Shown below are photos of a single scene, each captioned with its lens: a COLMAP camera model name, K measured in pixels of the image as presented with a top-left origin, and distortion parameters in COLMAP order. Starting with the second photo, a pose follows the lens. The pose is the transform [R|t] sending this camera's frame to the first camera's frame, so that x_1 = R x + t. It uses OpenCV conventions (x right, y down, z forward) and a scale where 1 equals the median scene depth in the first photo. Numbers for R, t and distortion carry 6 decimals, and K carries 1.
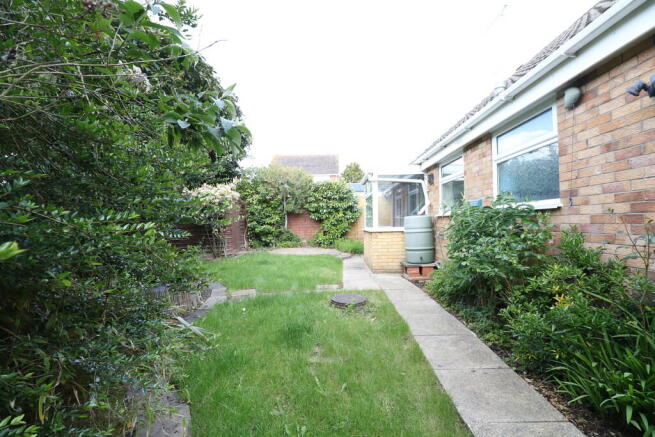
lens RADIAL K [[307.5, 0, 328.2], [0, 307.5, 219.1], [0, 0, 1]] dist [-0.009086, -0.004959]
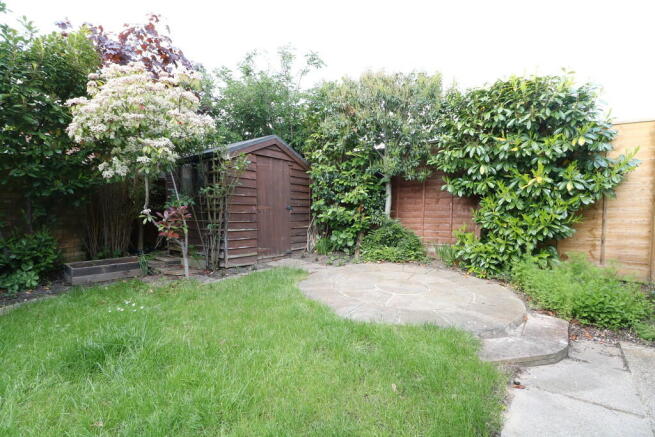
lens RADIAL K [[307.5, 0, 326.7], [0, 307.5, 217.7], [0, 0, 1]] dist [-0.009086, -0.004959]
pose [[0.813744, 0.048293, -0.579214, 0.046179], [-0.030848, 0.998726, 0.039933, 0.018103], [0.580404, -0.014628, 0.814197, 0.617163]]
